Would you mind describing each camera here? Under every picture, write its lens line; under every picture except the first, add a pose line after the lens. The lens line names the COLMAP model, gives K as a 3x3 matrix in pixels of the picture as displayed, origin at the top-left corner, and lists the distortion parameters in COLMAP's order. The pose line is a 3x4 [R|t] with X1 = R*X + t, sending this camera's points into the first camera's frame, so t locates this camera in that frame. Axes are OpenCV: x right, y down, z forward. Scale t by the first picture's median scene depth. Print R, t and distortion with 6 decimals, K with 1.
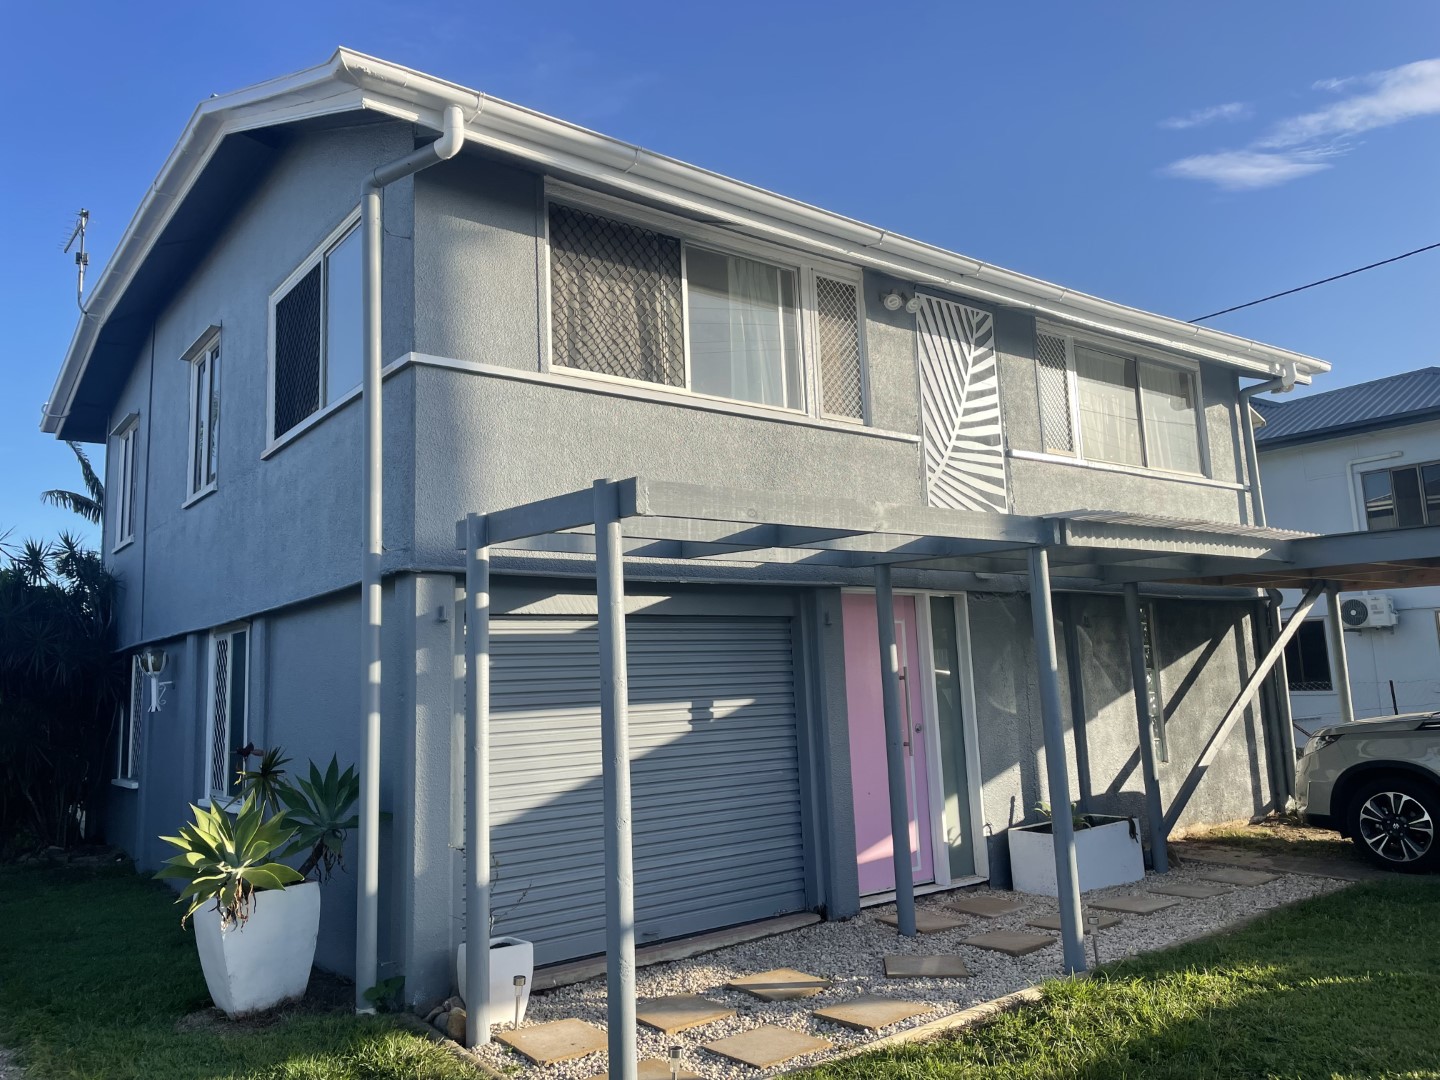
lens RADIAL K [[1103.8, 0, 721.0], [0, 1103.8, 527.5], [0, 0, 1]] dist [0.070981, -0.074601]
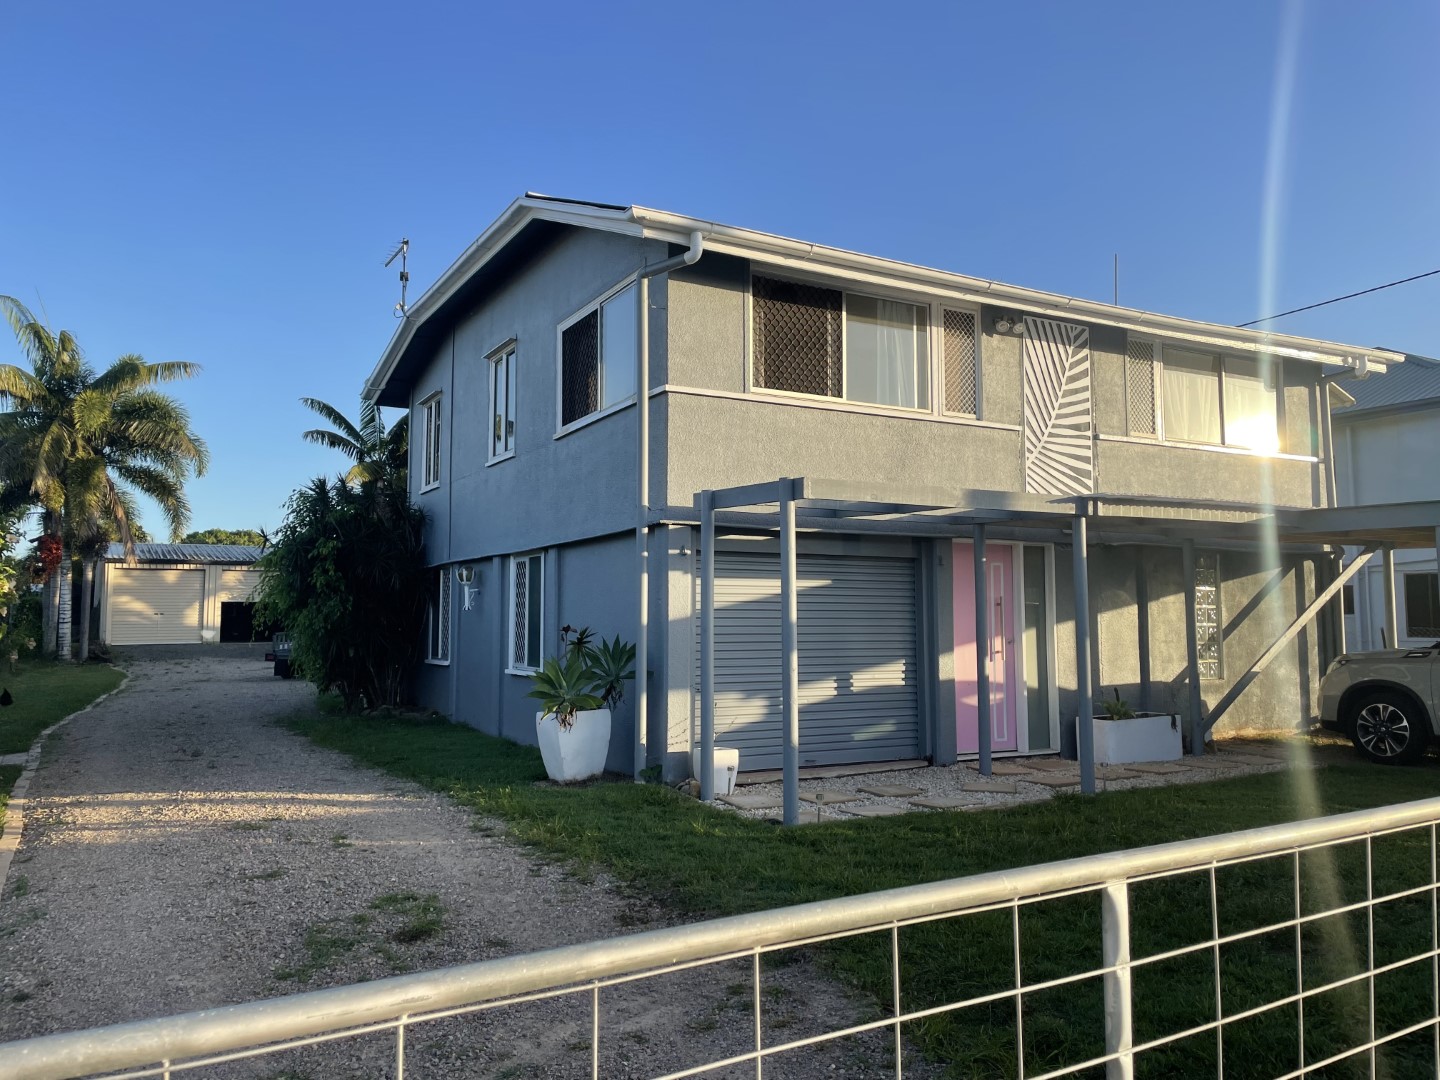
lens RADIAL K [[1103.8, 0, 720.2], [0, 1103.8, 537.3], [0, 0, 1]] dist [0.070981, -0.074601]
pose [[0.986841, 0.026592, -0.159492, 0.038822], [-0.015577, 0.997431, 0.069923, -0.037332], [0.160942, -0.066519, 0.984720, -0.396992]]
